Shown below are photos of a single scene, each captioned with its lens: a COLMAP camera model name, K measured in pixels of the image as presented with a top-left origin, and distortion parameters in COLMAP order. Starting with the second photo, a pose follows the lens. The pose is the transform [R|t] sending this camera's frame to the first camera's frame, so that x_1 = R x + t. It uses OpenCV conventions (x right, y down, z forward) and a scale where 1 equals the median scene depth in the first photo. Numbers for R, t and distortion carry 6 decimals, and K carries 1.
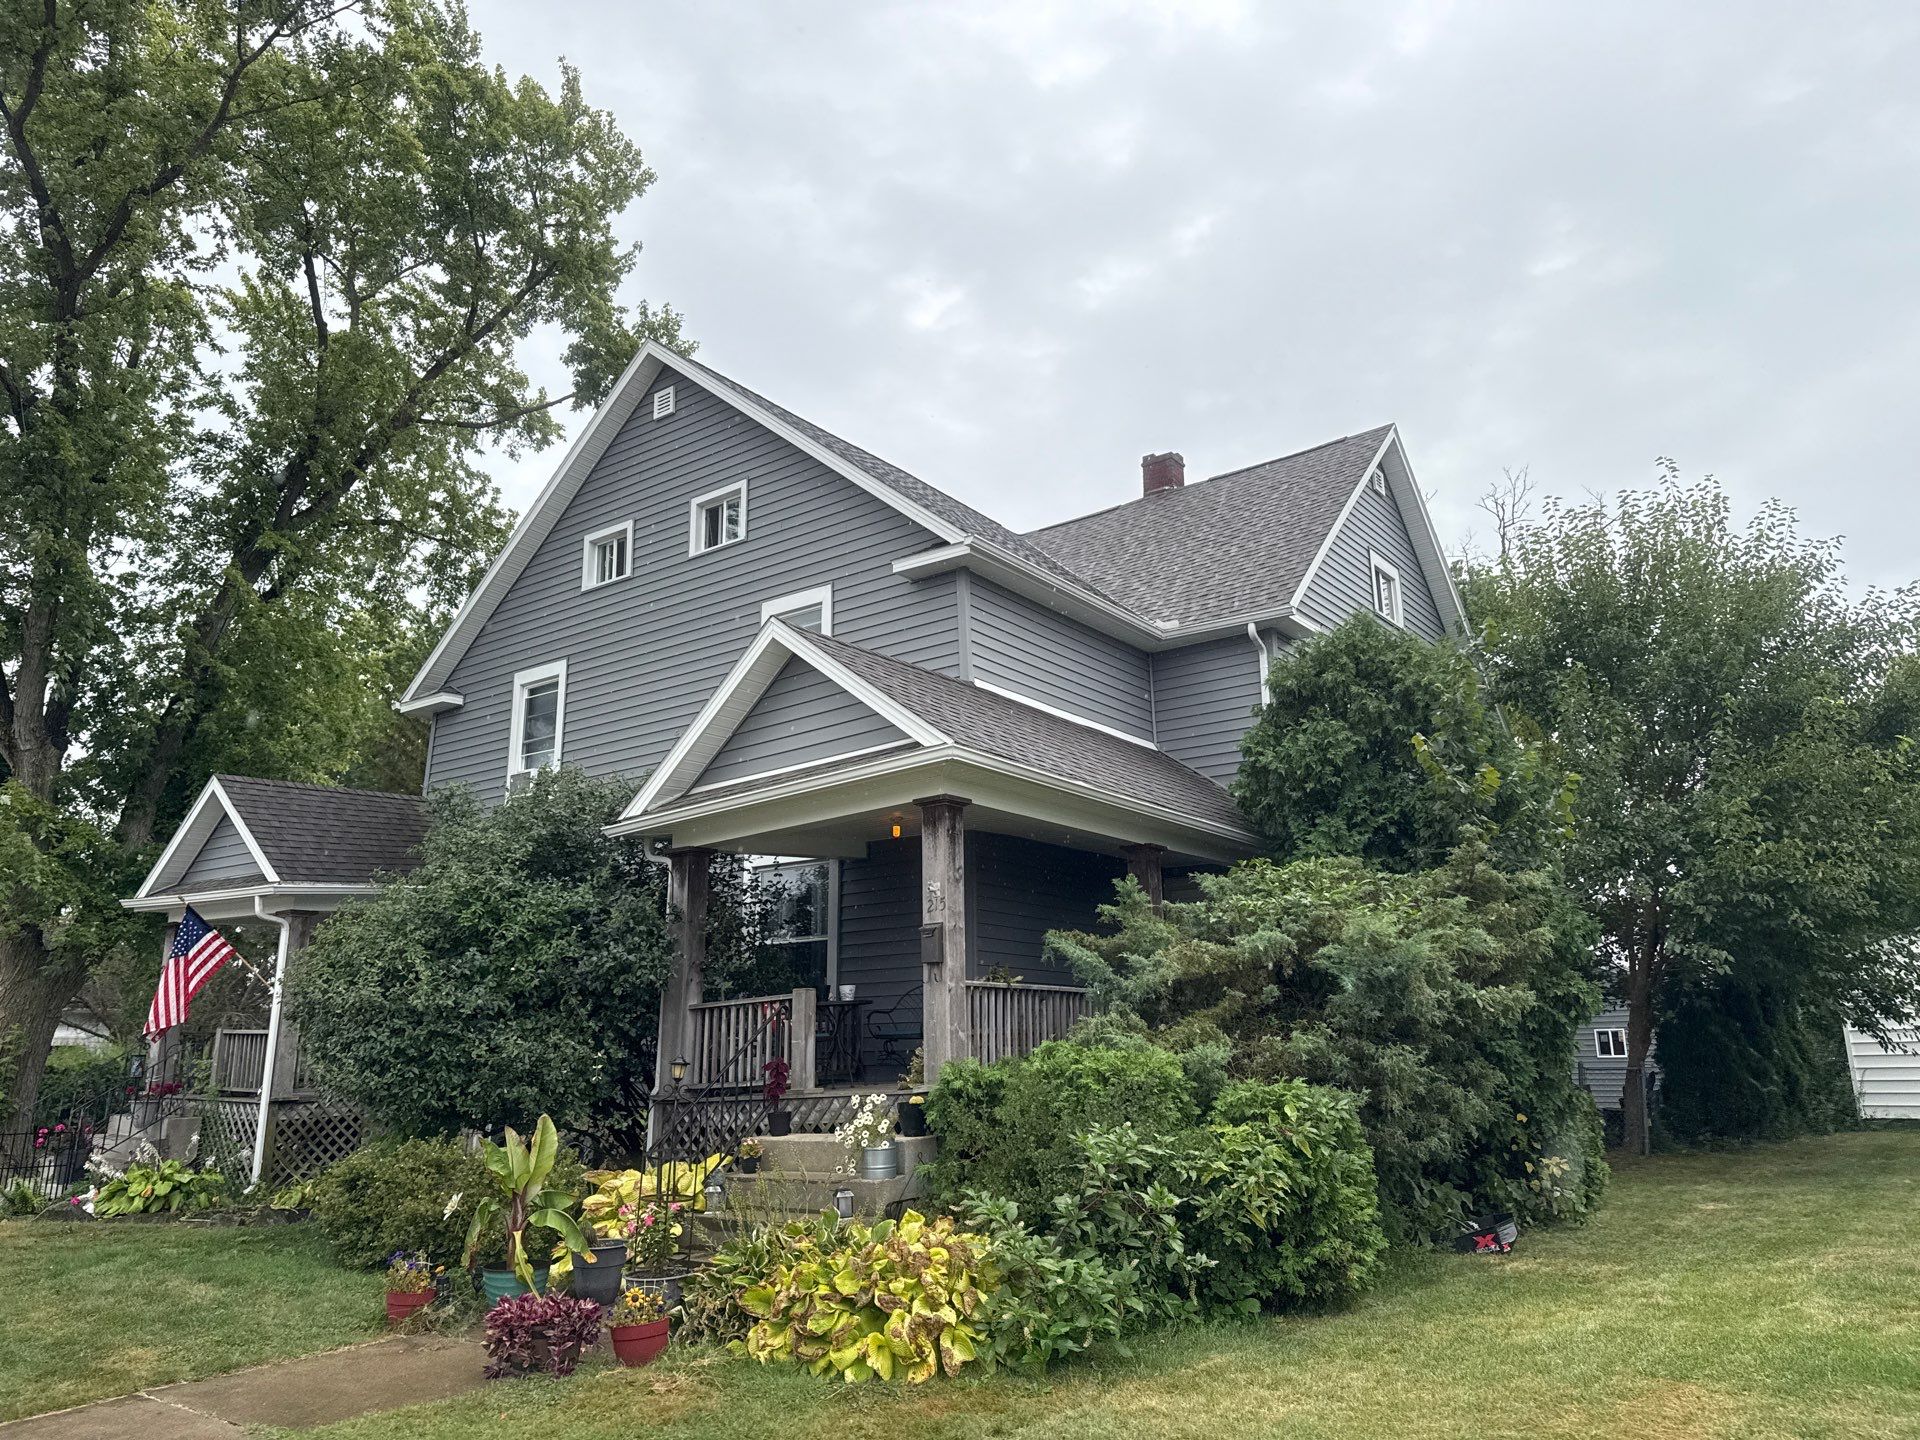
lens RADIAL K [[1358.4, 0, 960.0], [0, 1358.4, 720.0], [0, 0, 1]] dist [0.148326, -0.300536]
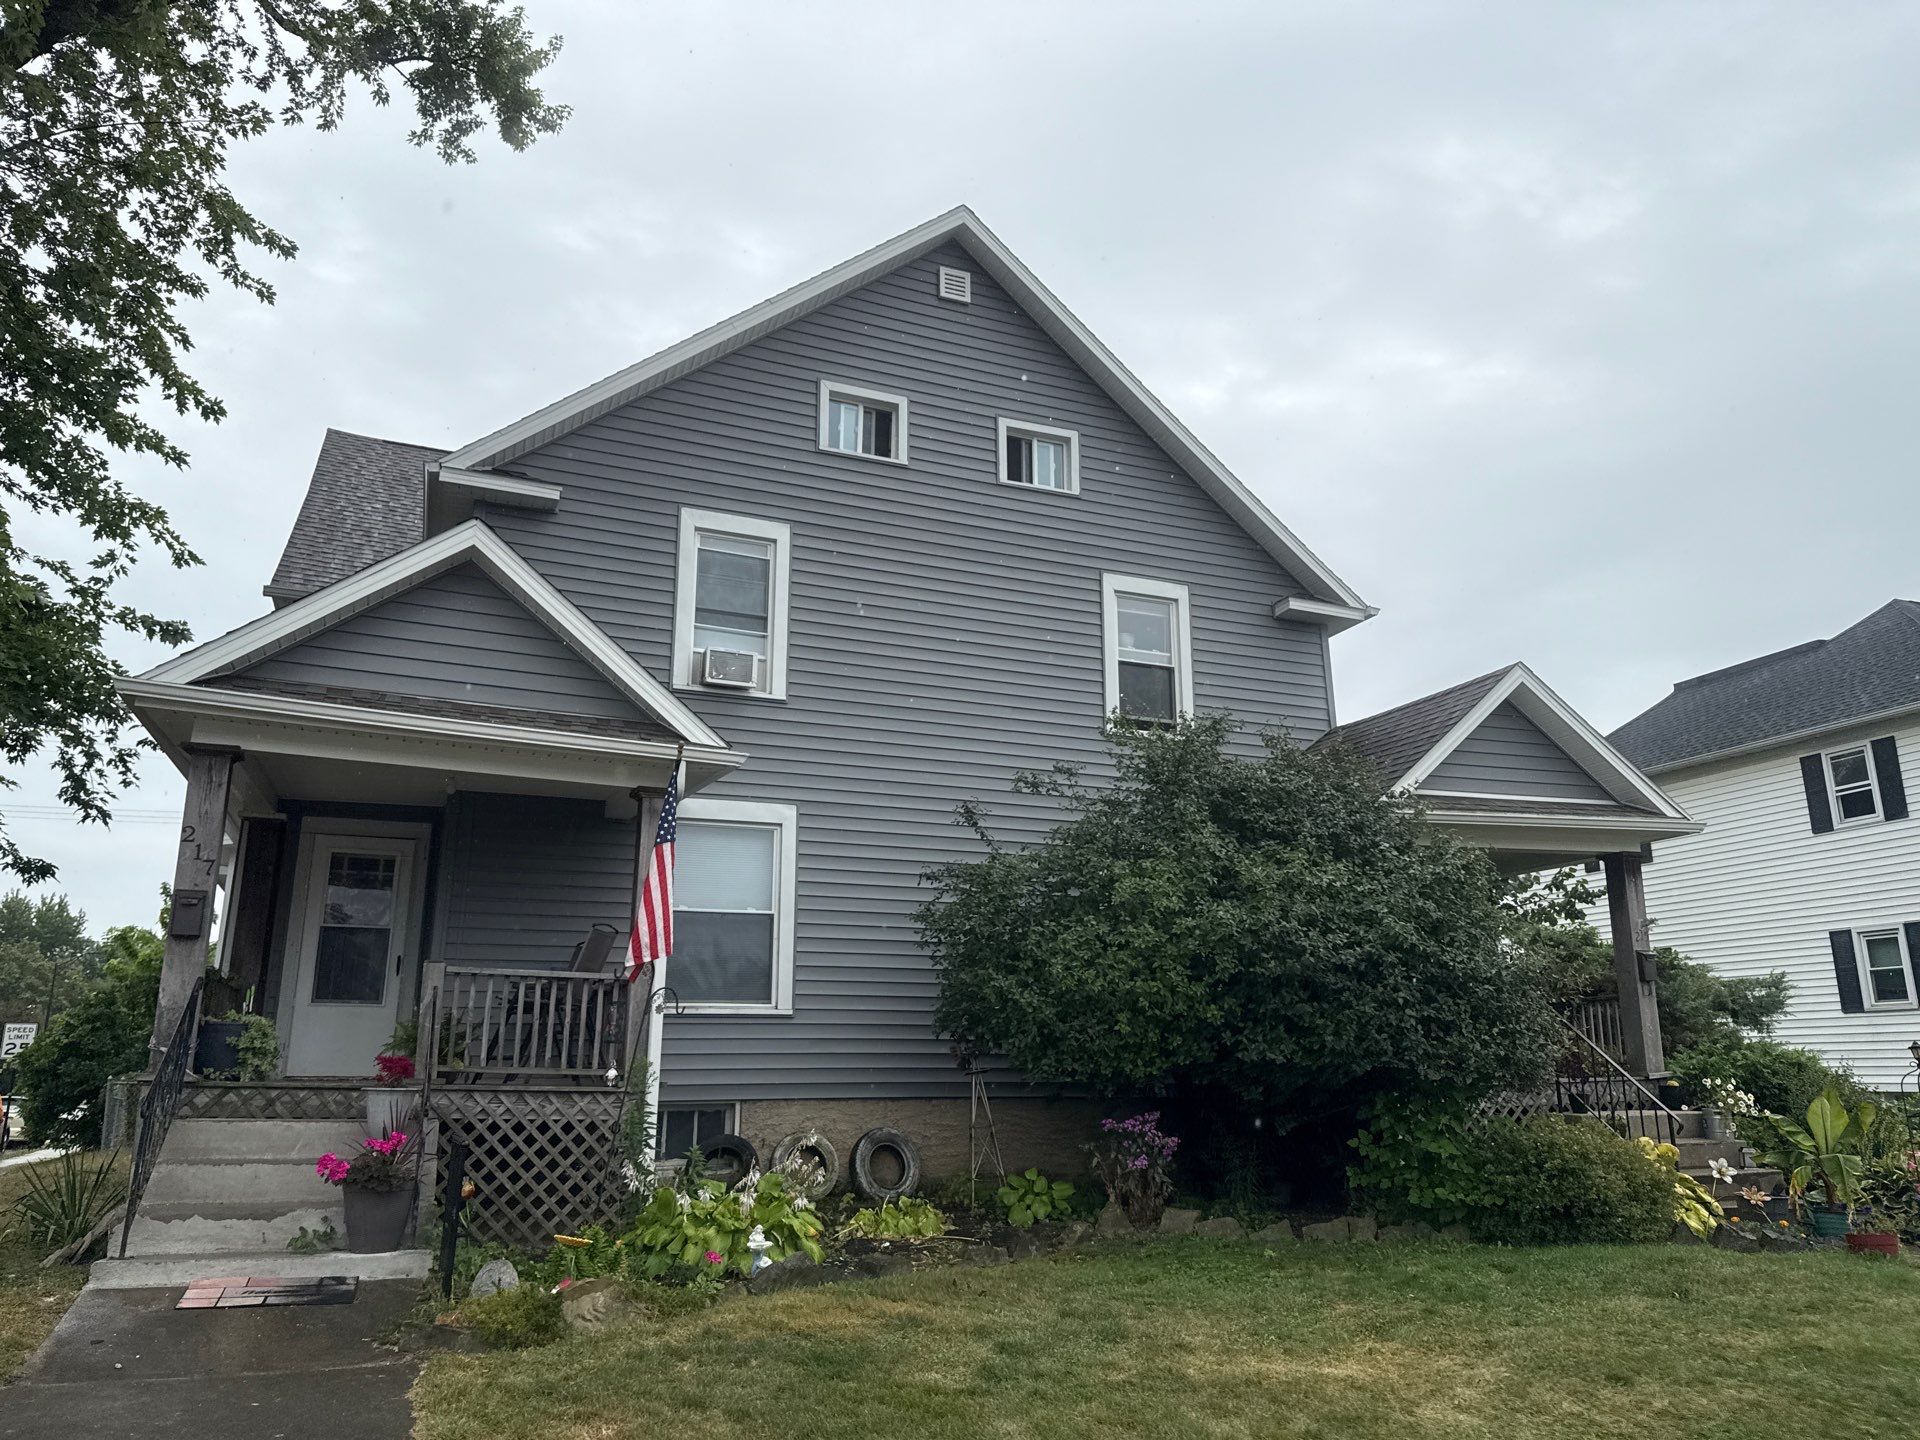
lens RADIAL K [[1358.4, 0, 960.0], [0, 1358.4, 720.0], [0, 0, 1]] dist [0.148326, -0.300536]
pose [[0.524100, 0.234571, 0.818716, -0.889542], [-0.222308, 0.965673, -0.134366, 0.152037], [-0.822131, -0.111586, 0.558256, 0.512044]]
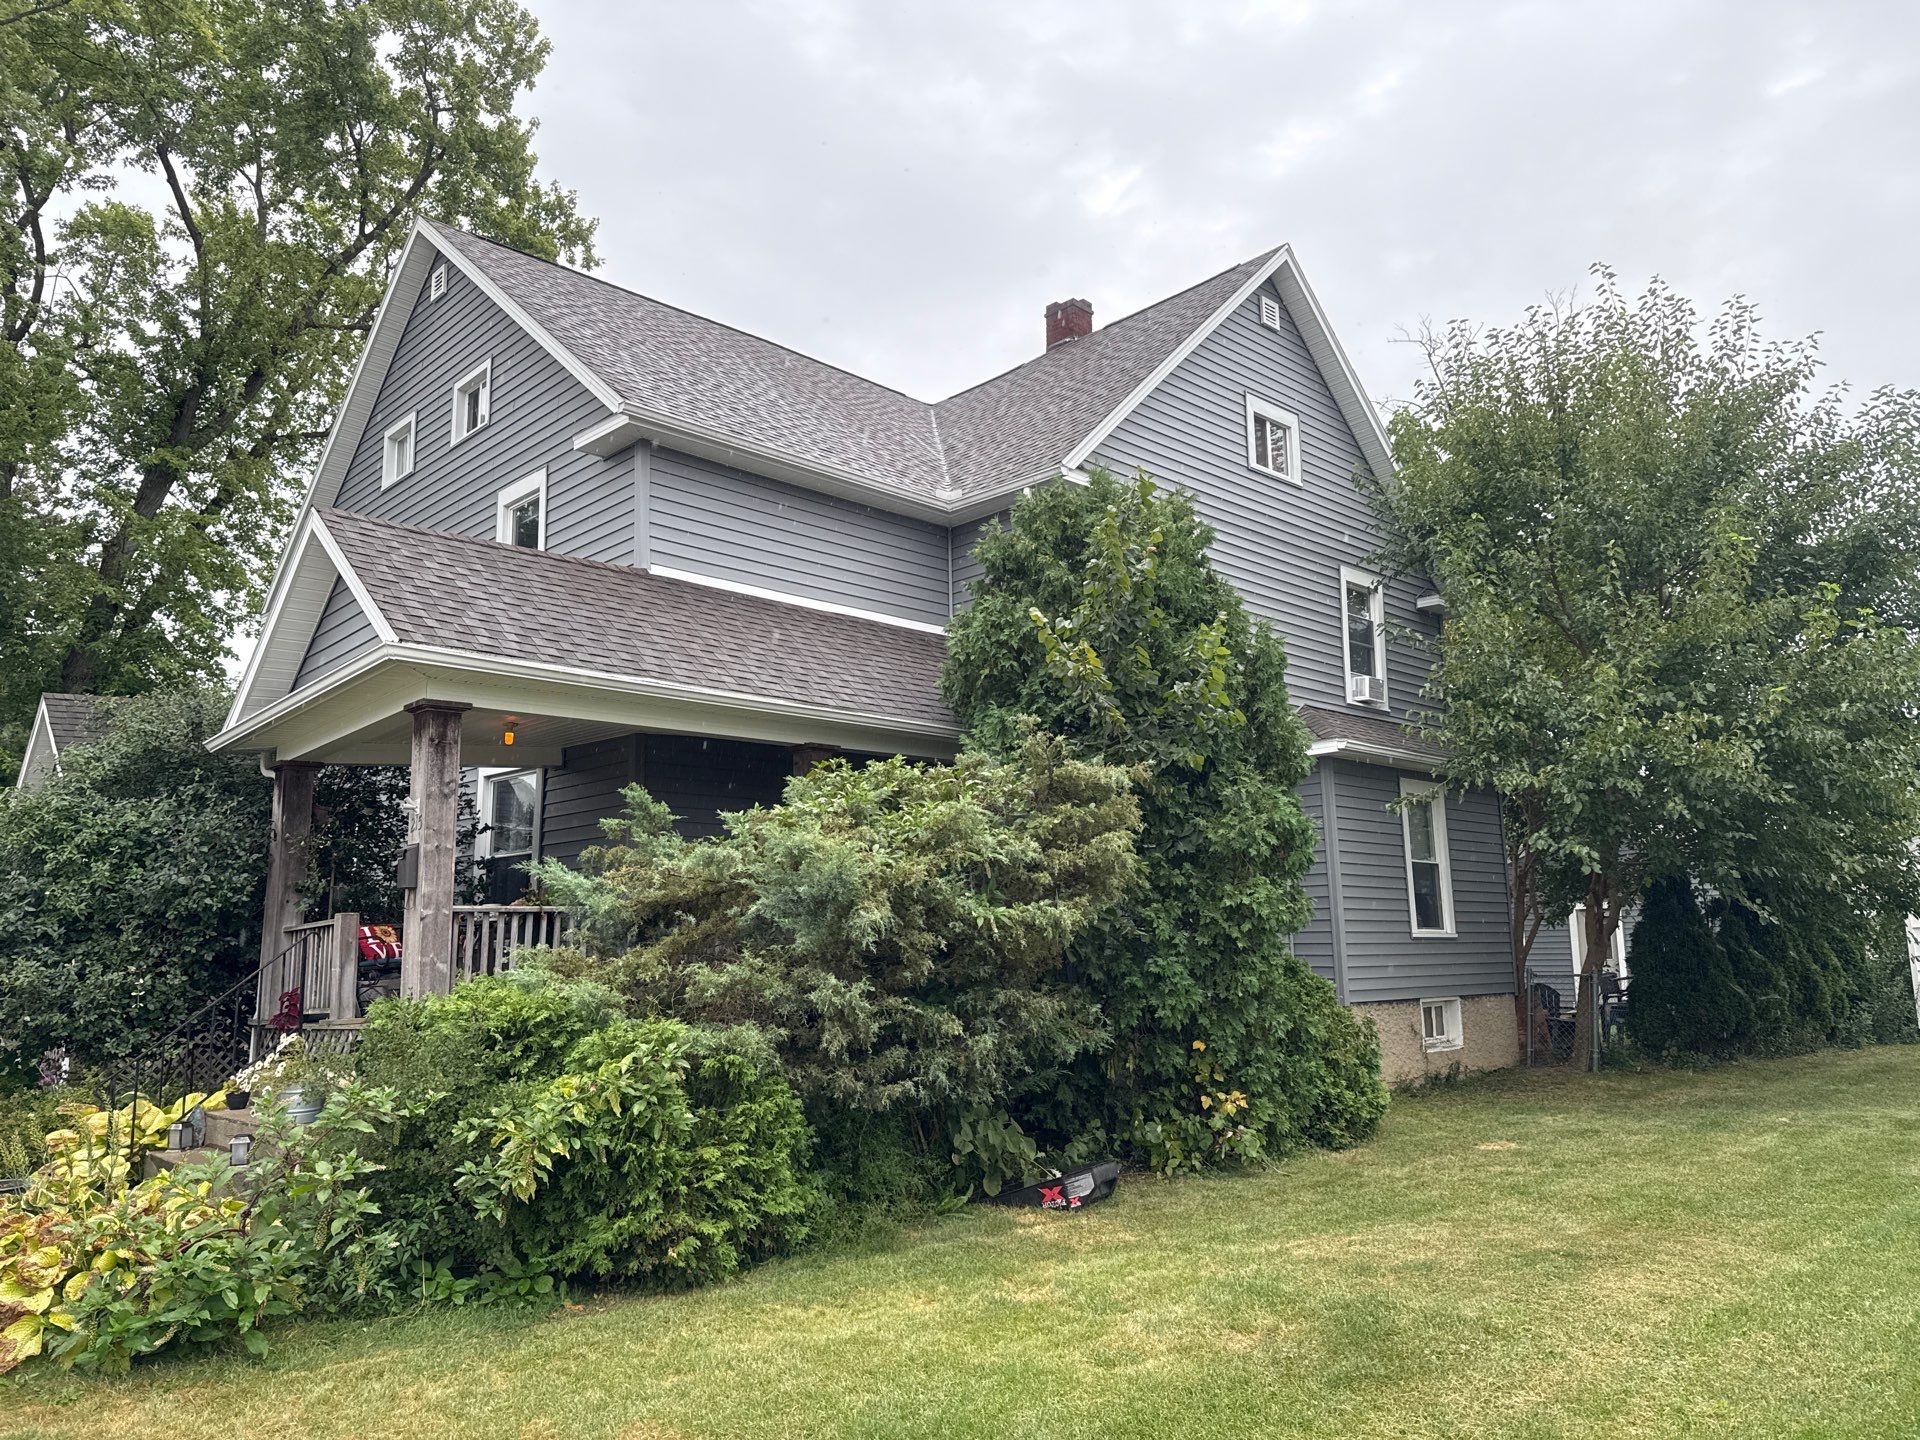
lens RADIAL K [[1358.4, 0, 960.0], [0, 1358.4, 720.0], [0, 0, 1]] dist [0.148326, -0.300536]
pose [[0.986671, -0.028157, -0.160273, 0.291610], [0.041338, 0.995976, 0.079513, 0.006770], [0.157389, -0.085078, 0.983865, 0.105113]]
